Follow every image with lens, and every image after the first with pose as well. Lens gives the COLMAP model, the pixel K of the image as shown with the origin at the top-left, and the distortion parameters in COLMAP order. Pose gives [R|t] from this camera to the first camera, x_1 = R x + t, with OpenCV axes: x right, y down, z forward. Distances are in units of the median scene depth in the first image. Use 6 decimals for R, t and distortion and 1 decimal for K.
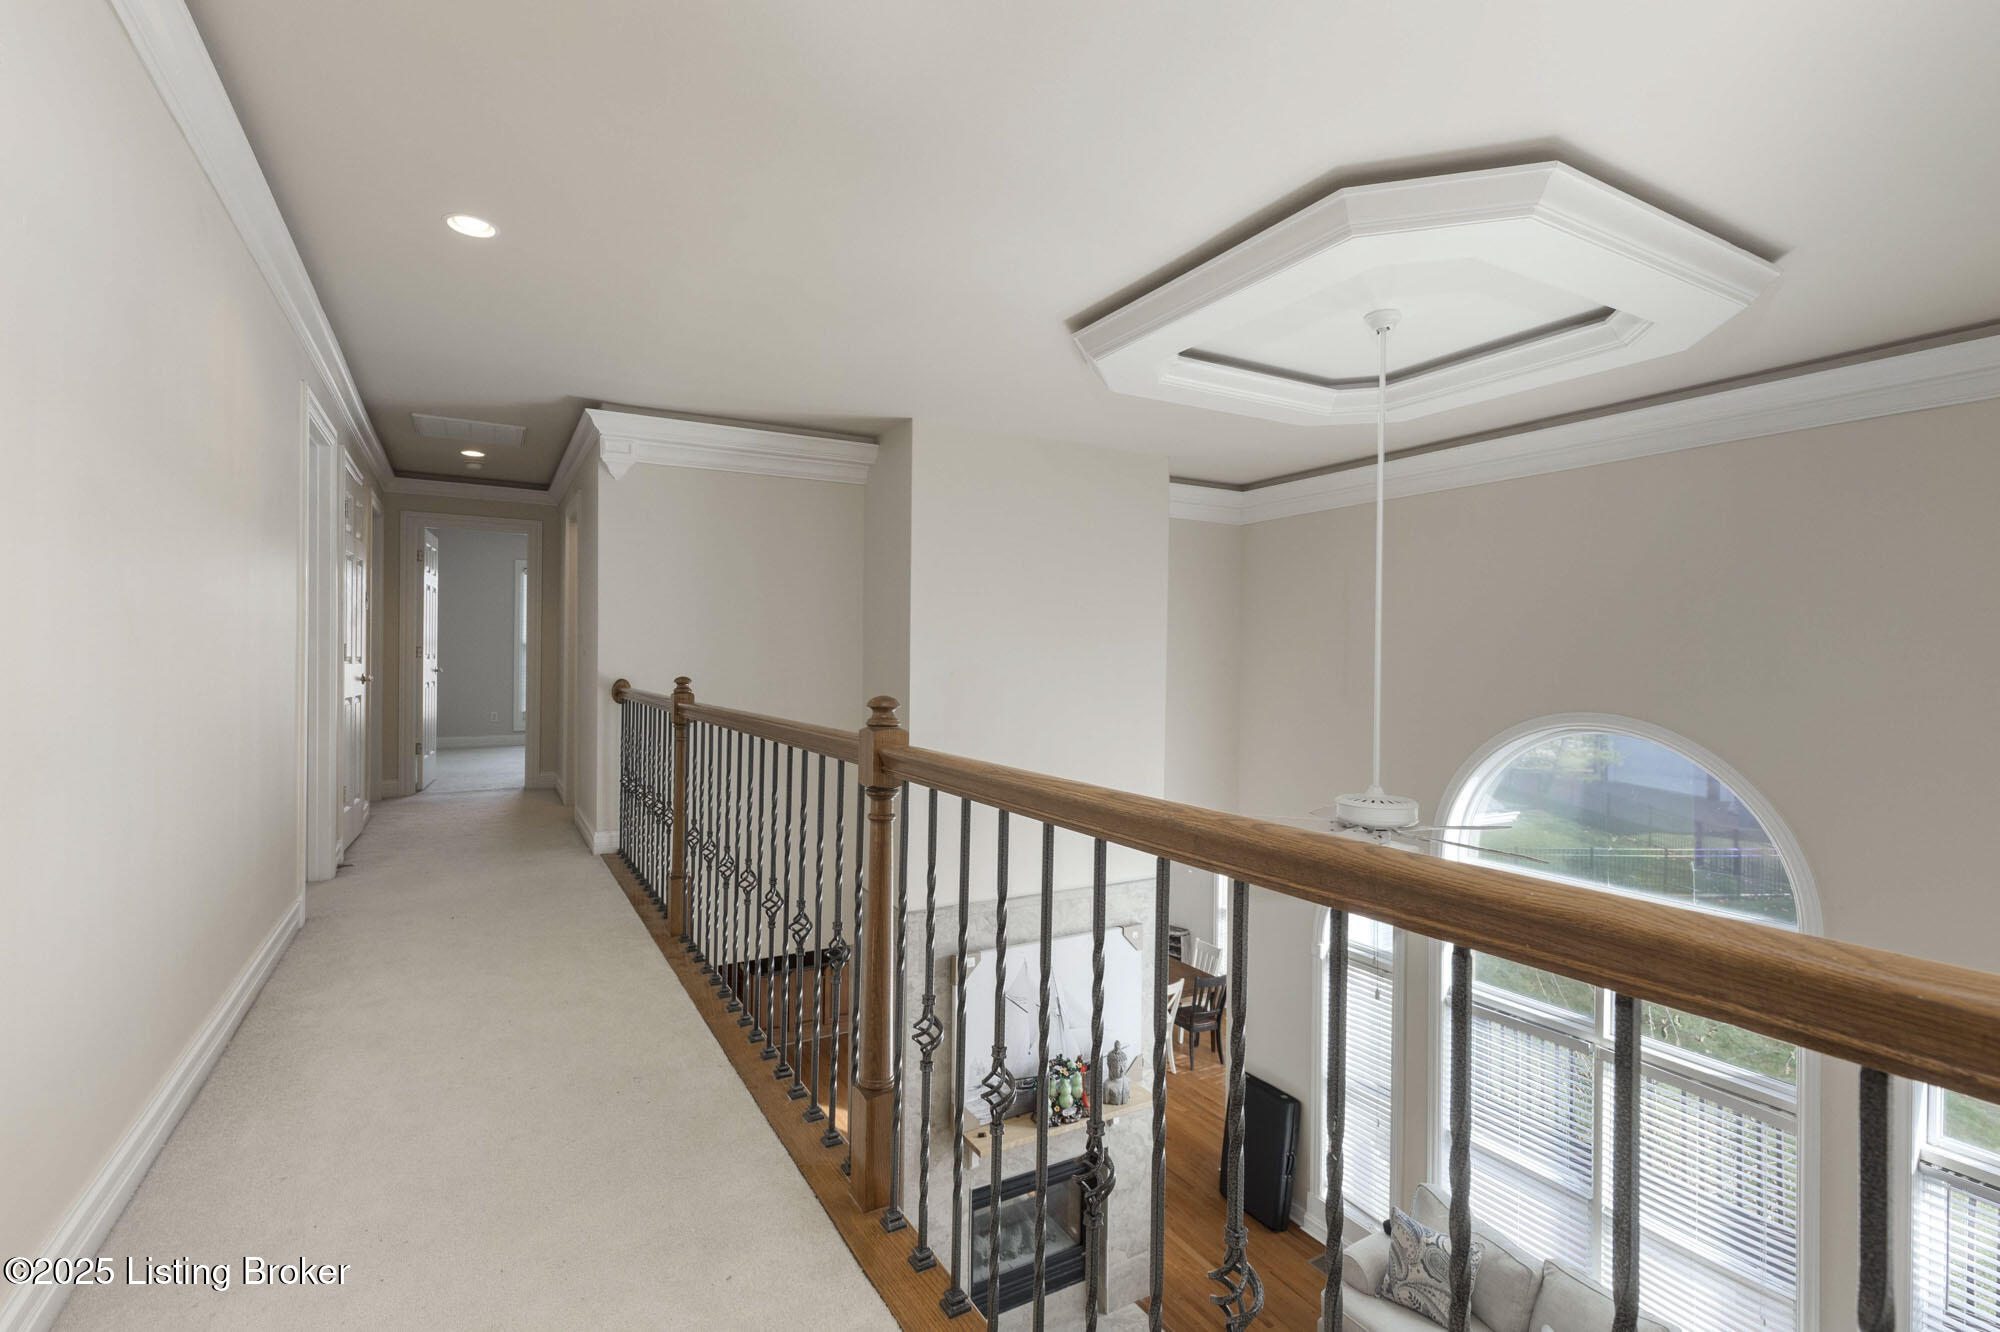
lens RADIAL K [[920.3, 0, 996.7], [0, 920.3, 656.0], [0, 0, 1]] dist [0.006496, -0.000106]
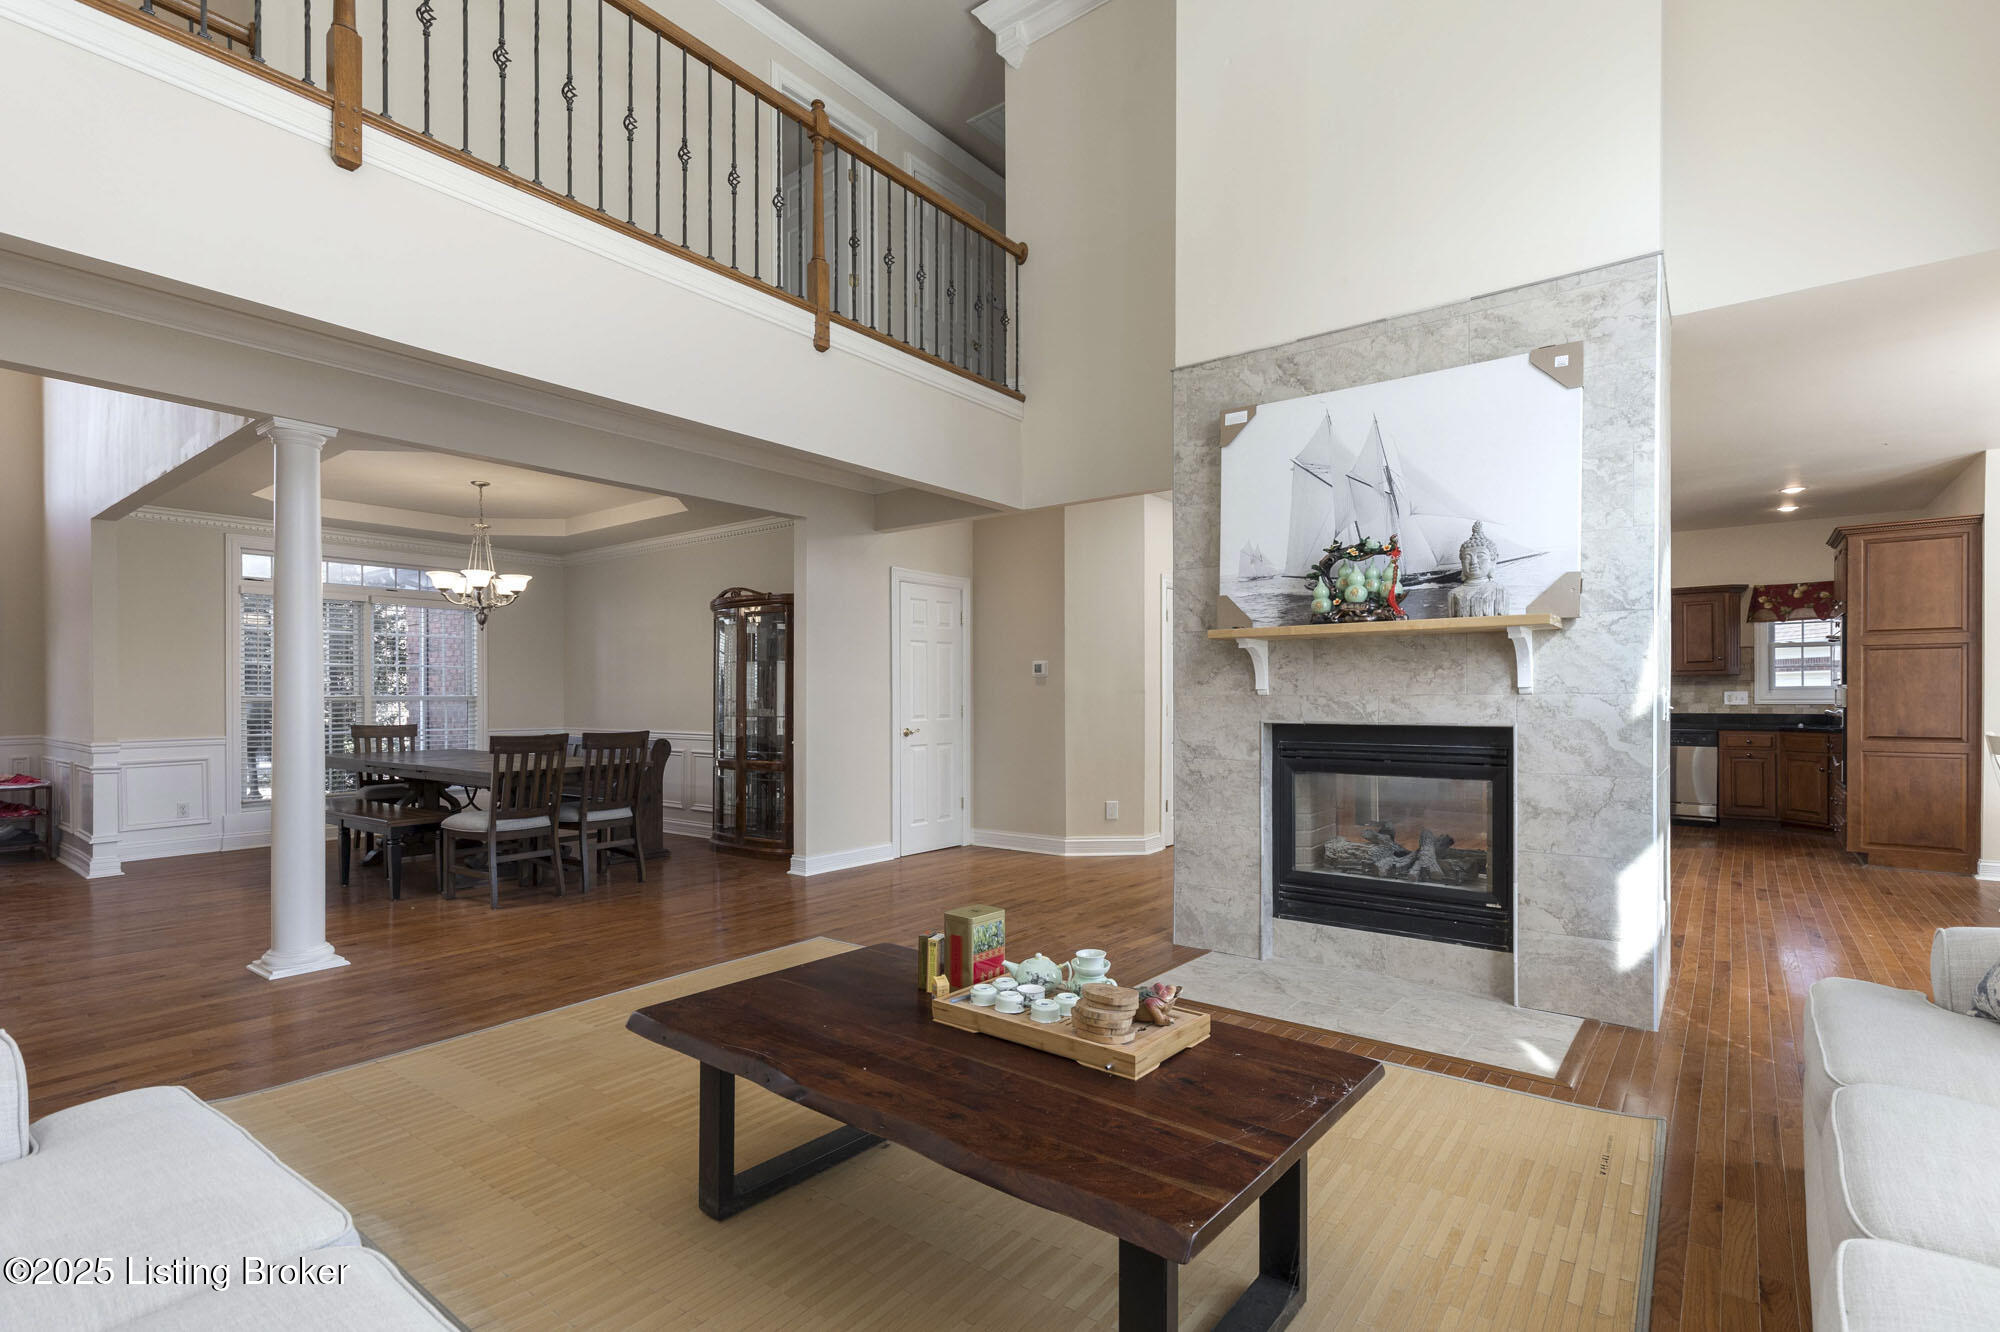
lens RADIAL K [[920.3, 0, 981.4], [0, 920.3, 705.1], [0, 0, 1]] dist [0.006496, -0.000106]
pose [[0.367296, -0.002778, -0.930100, 0.578321], [0.004300, 0.999990, -0.001288, 0.542327], [0.930094, -0.003526, 0.367305, 0.479730]]
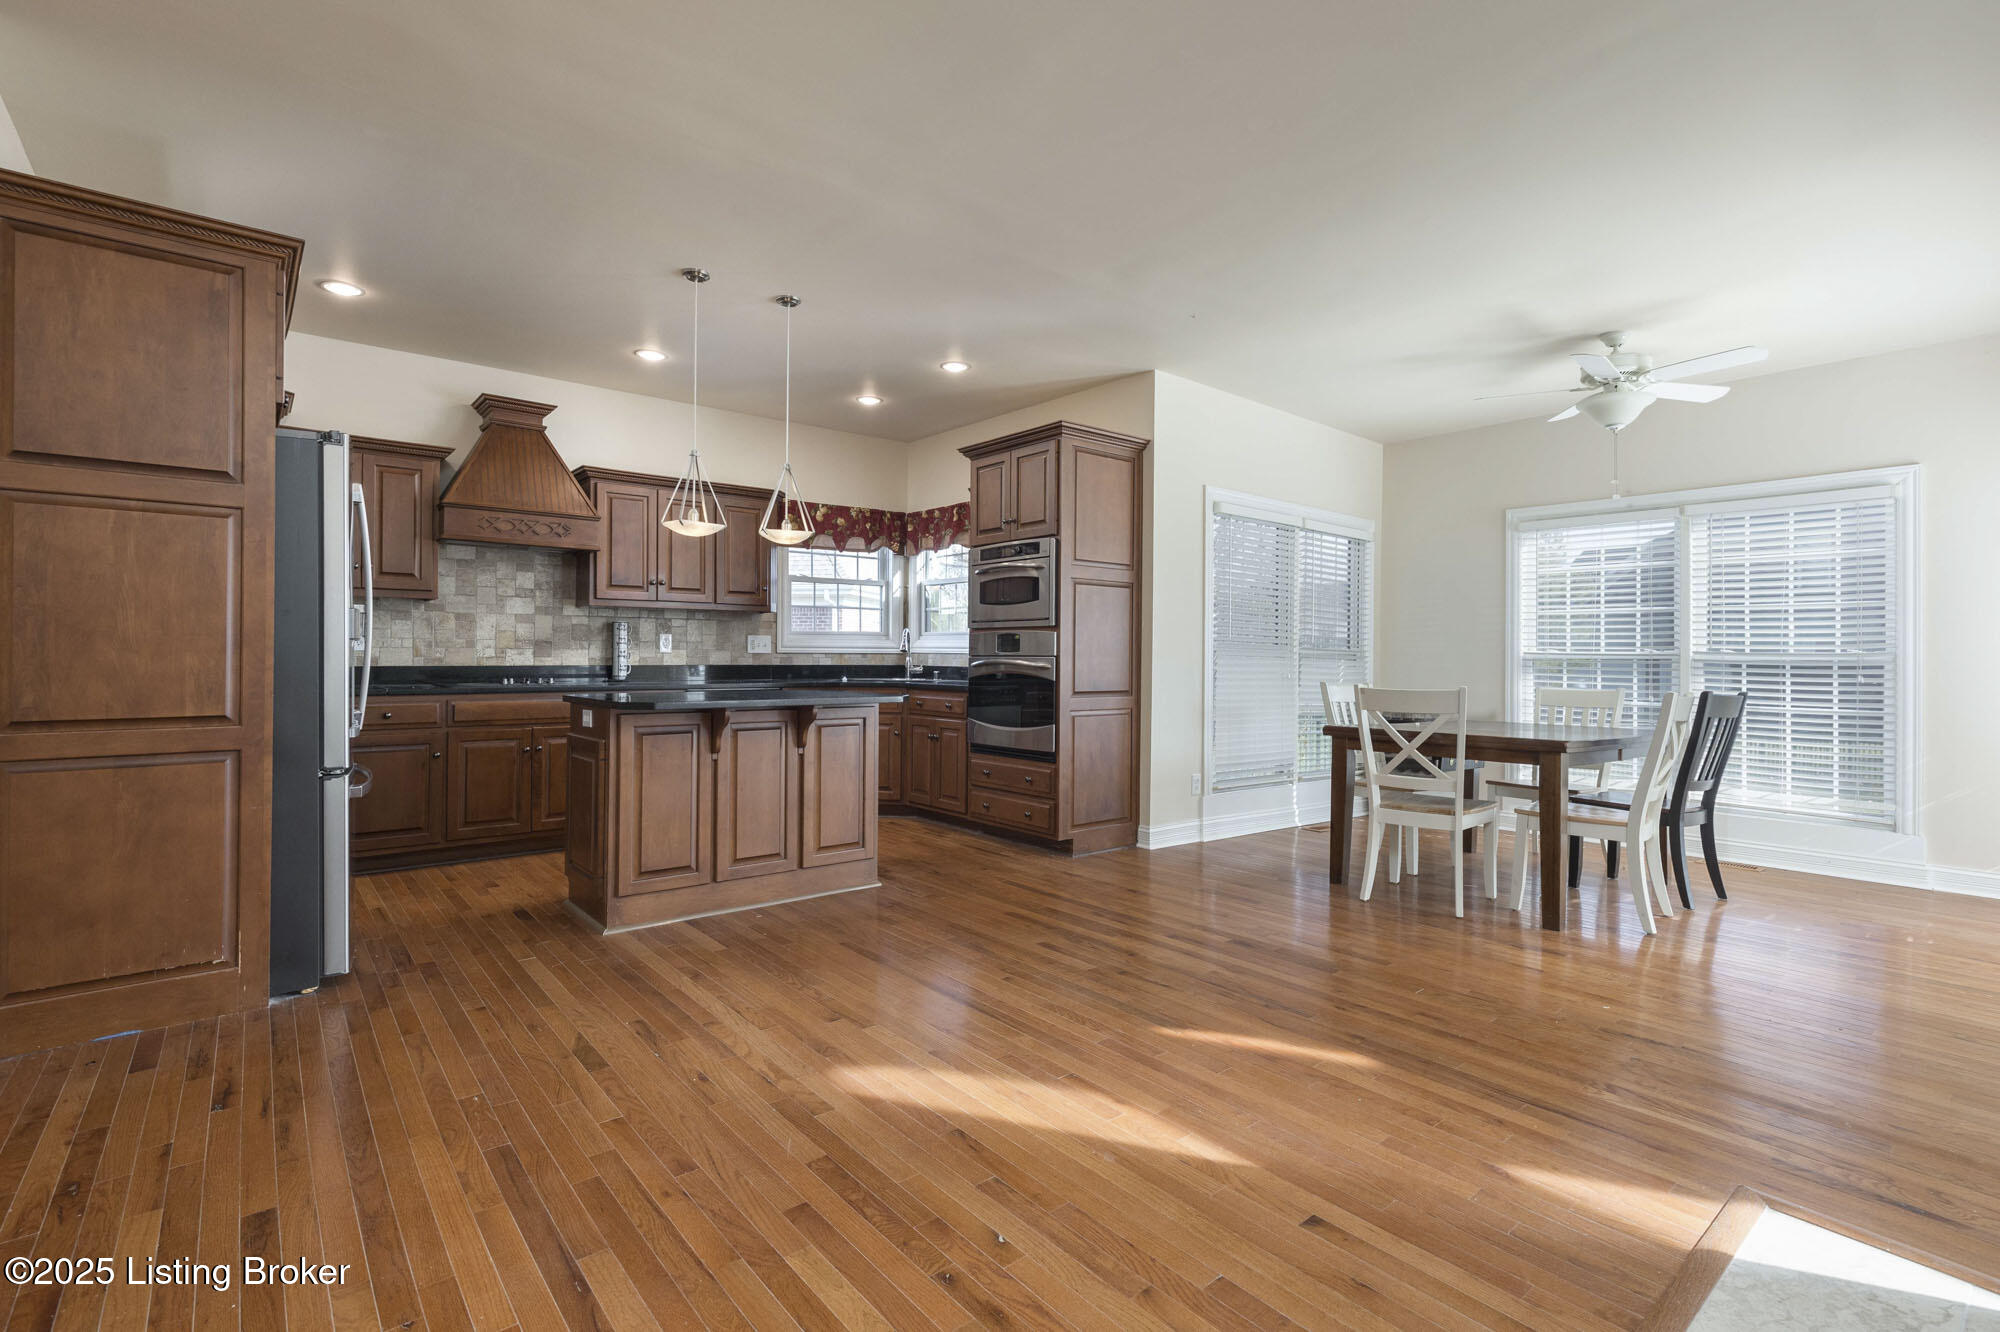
lens RADIAL K [[920.3, 0, 1013.8], [0, 920.3, 661.2], [0, 0, 1]] dist [0.006496, -0.000106]
pose [[0.983599, -0.000784, 0.180366, -0.307862], [-0.000064, 0.999989, 0.004694, 0.549589], [-0.180368, -0.004628, 0.983588, 1.042302]]
